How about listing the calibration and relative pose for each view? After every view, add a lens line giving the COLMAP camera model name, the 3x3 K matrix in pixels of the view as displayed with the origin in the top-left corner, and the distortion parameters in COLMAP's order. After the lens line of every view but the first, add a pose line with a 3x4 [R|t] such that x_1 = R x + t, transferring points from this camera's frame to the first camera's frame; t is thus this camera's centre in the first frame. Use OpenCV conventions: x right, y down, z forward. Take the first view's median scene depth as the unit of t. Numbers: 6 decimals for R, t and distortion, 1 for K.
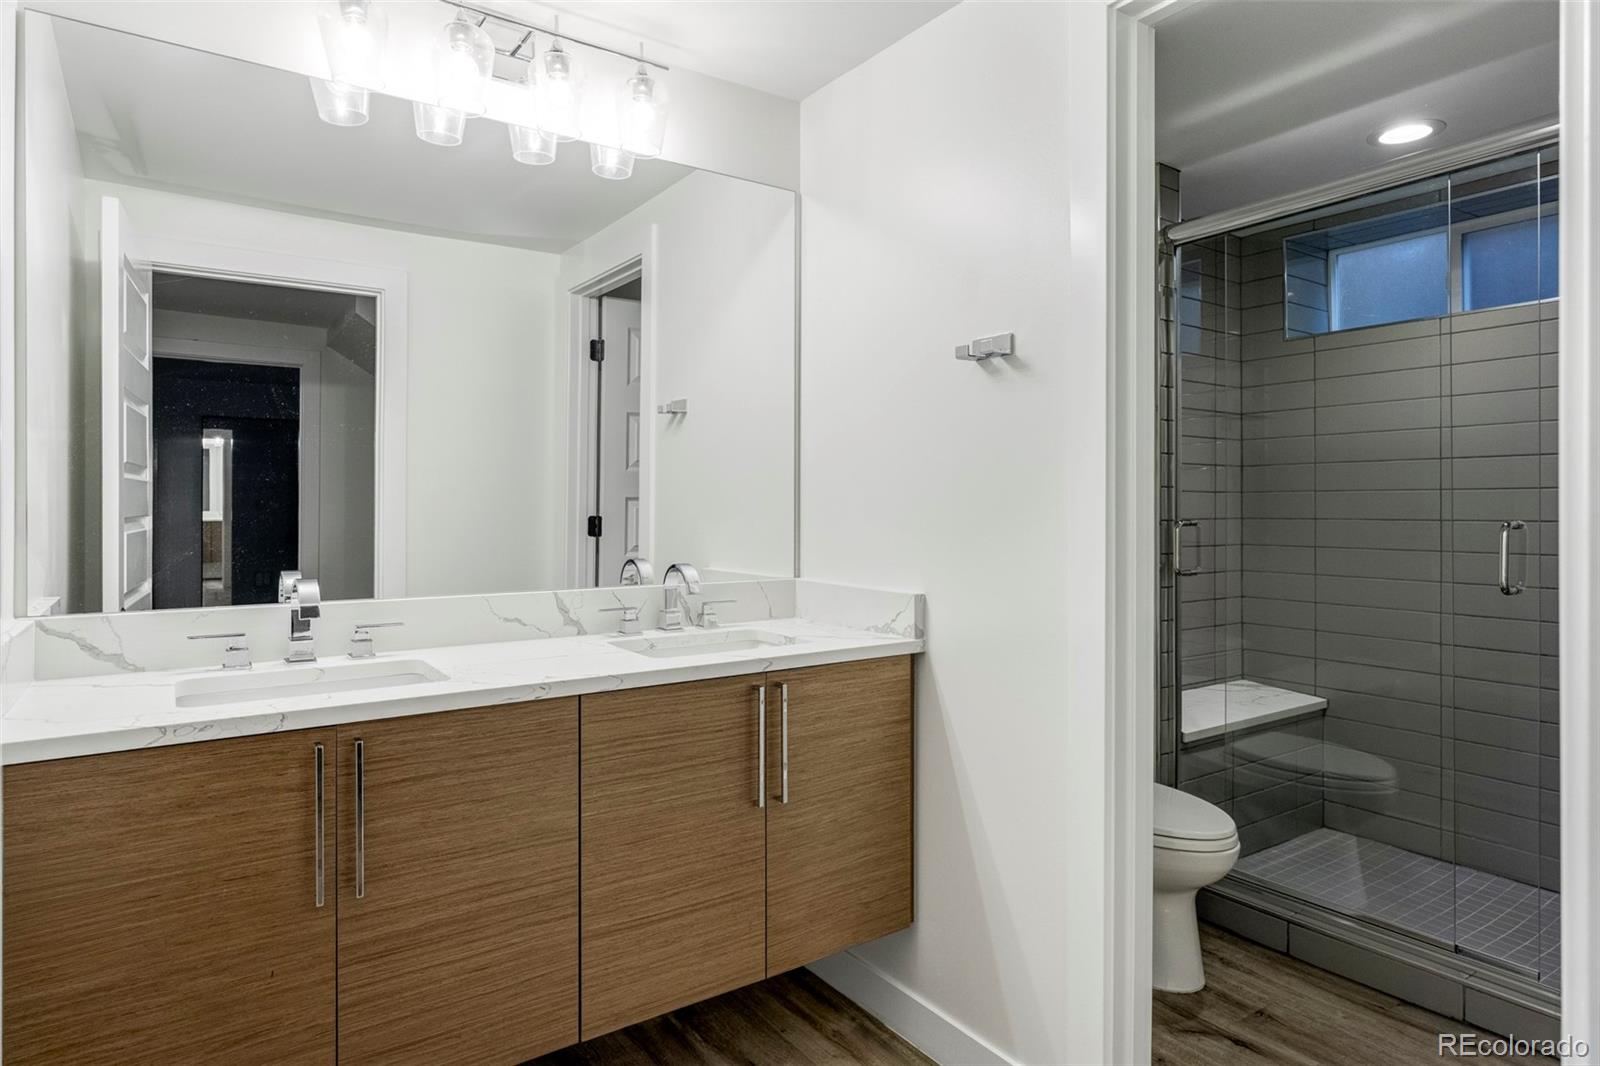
lens RADIAL K [[916.1, 0, 814.8], [0, 916.1, 493.6], [0, 0, 1]] dist [-0.000604, 0.001204]
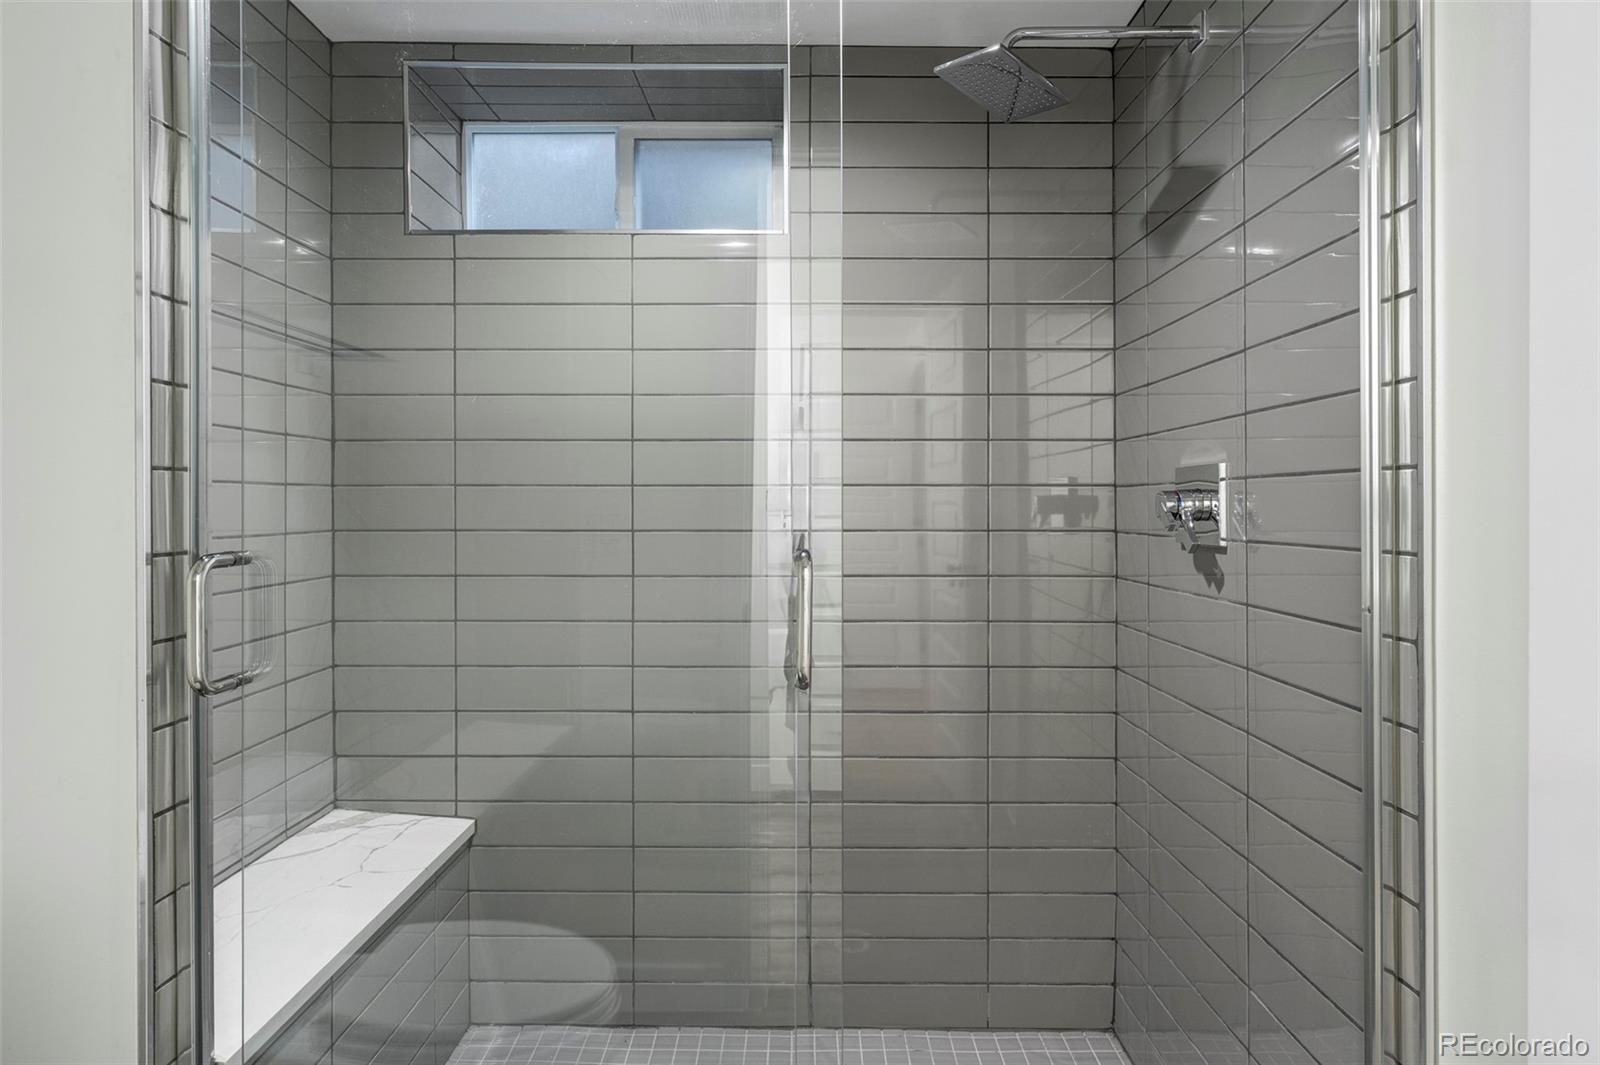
lens RADIAL K [[916.1, 0, 814.8], [0, 916.1, 493.1], [0, 0, 1]] dist [-0.000604, 0.001204]
pose [[0.575519, 0.000671, 0.817788, 0.194669], [-0.004118, 0.999989, 0.002078, 0.001096], [-0.817778, -0.004563, 0.575516, 0.479567]]
